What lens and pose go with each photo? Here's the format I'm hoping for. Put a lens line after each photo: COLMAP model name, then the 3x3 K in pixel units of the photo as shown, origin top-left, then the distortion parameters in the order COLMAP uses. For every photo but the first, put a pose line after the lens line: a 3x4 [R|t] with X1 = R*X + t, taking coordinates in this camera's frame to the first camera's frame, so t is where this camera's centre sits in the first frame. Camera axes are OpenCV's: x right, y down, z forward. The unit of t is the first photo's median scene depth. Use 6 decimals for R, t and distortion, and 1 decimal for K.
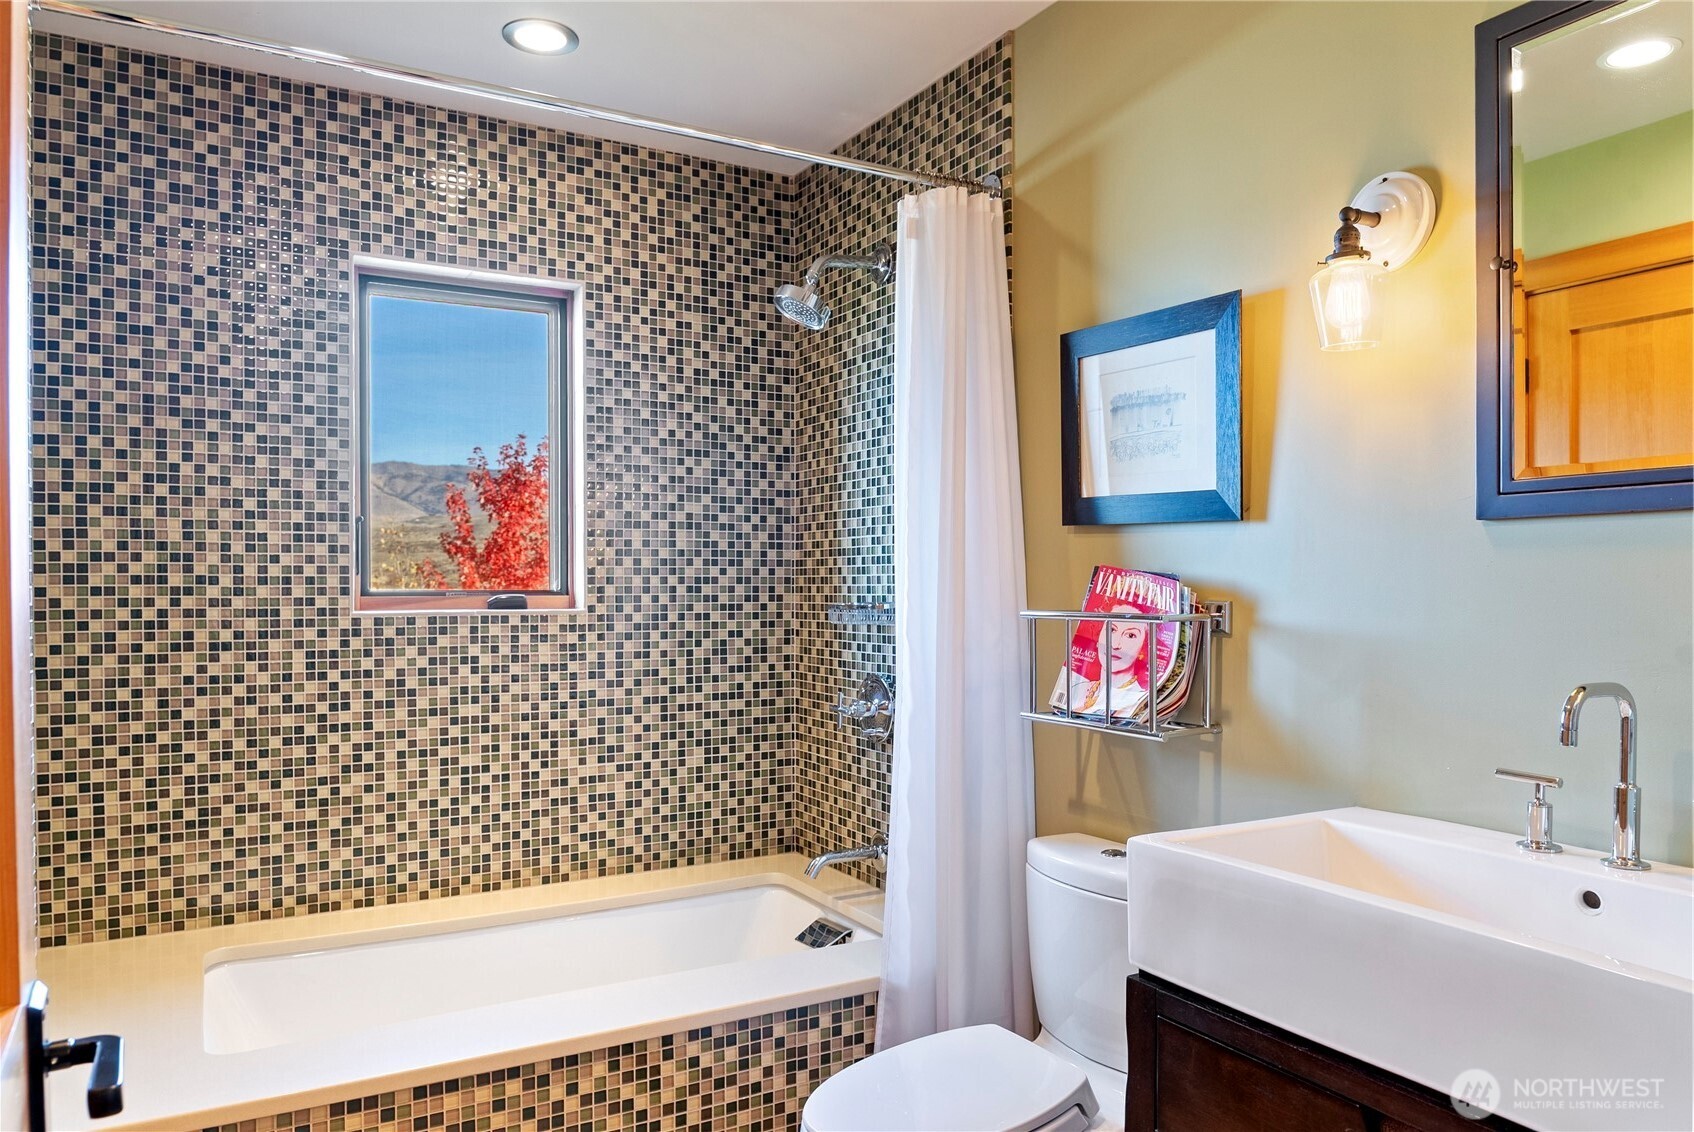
lens RADIAL K [[1165.3, 0, 856.0], [0, 1165.3, 599.1], [0, 0, 1]] dist [-0.010190, -0.005017]
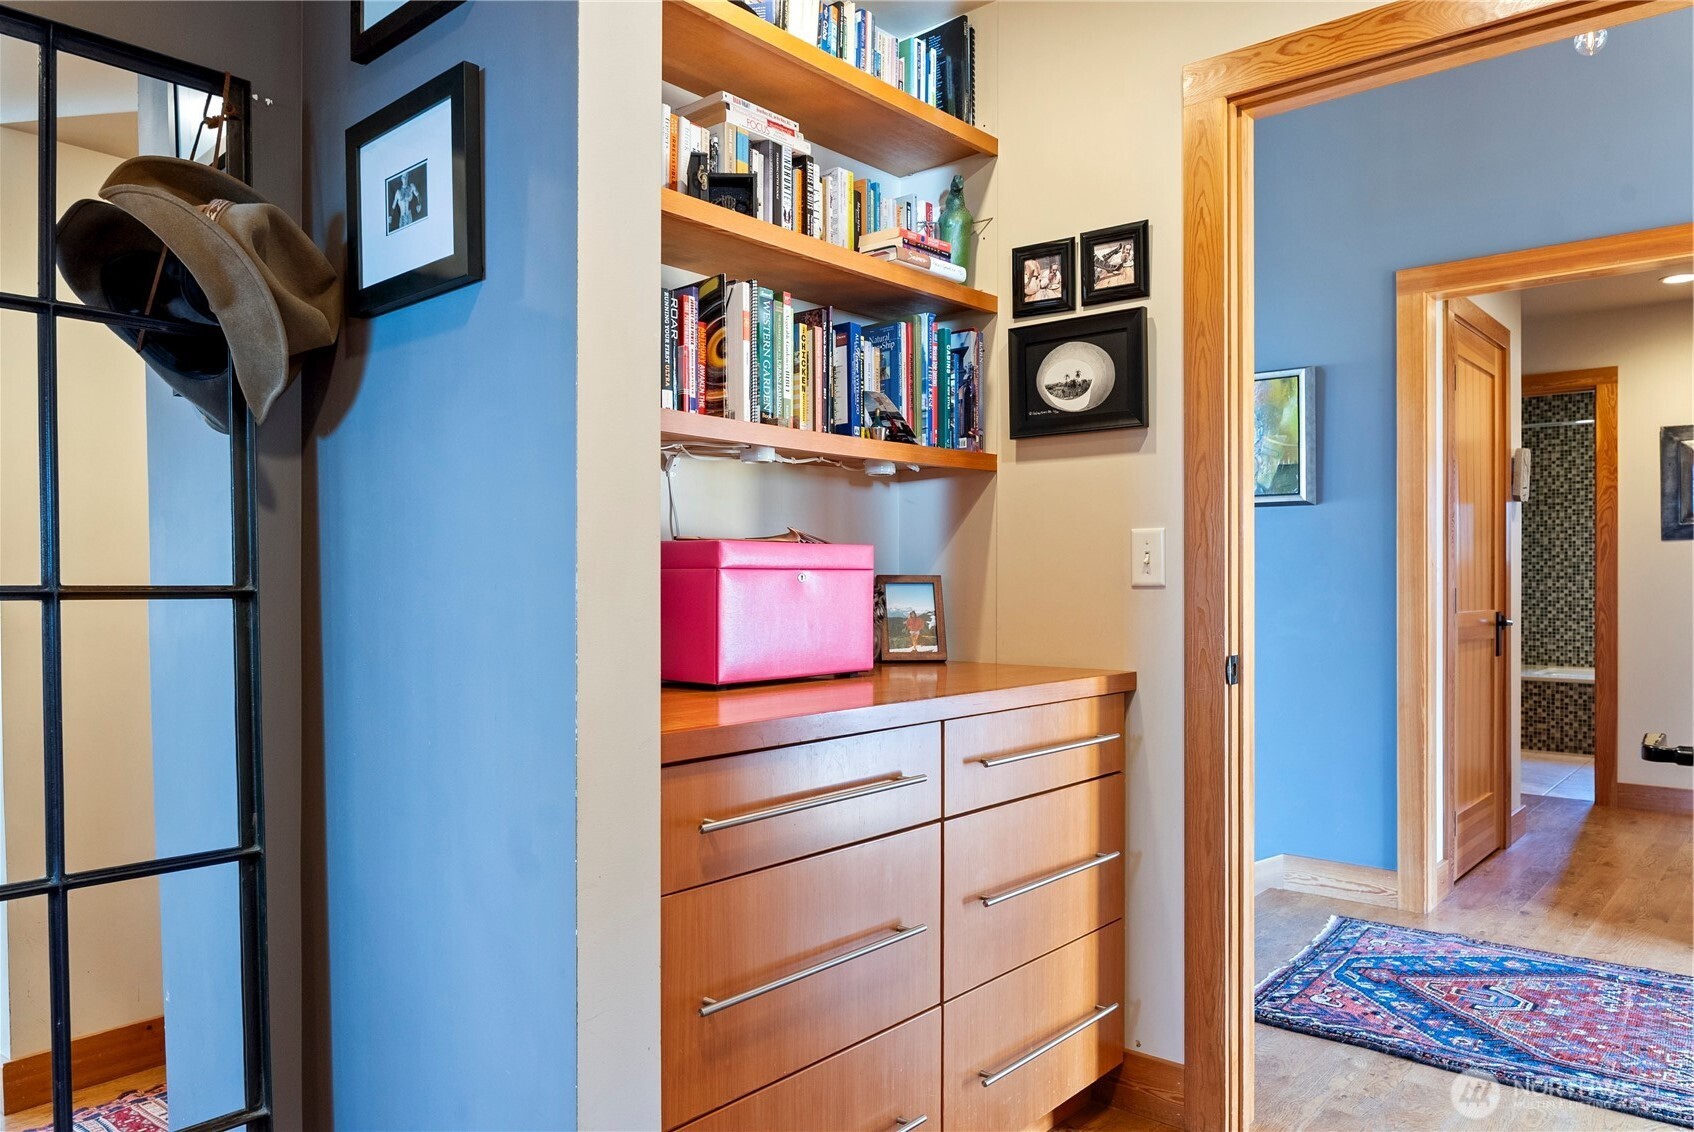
lens RADIAL K [[1165.3, 0, 843.9], [0, 1165.3, 574.9], [0, 0, 1]] dist [-0.010190, -0.005017]
pose [[0.349211, -0.000294, -0.937044, 1.719276], [-0.010138, 0.999940, -0.004092, 0.066400], [0.936989, 0.010929, 0.349187, -1.915485]]
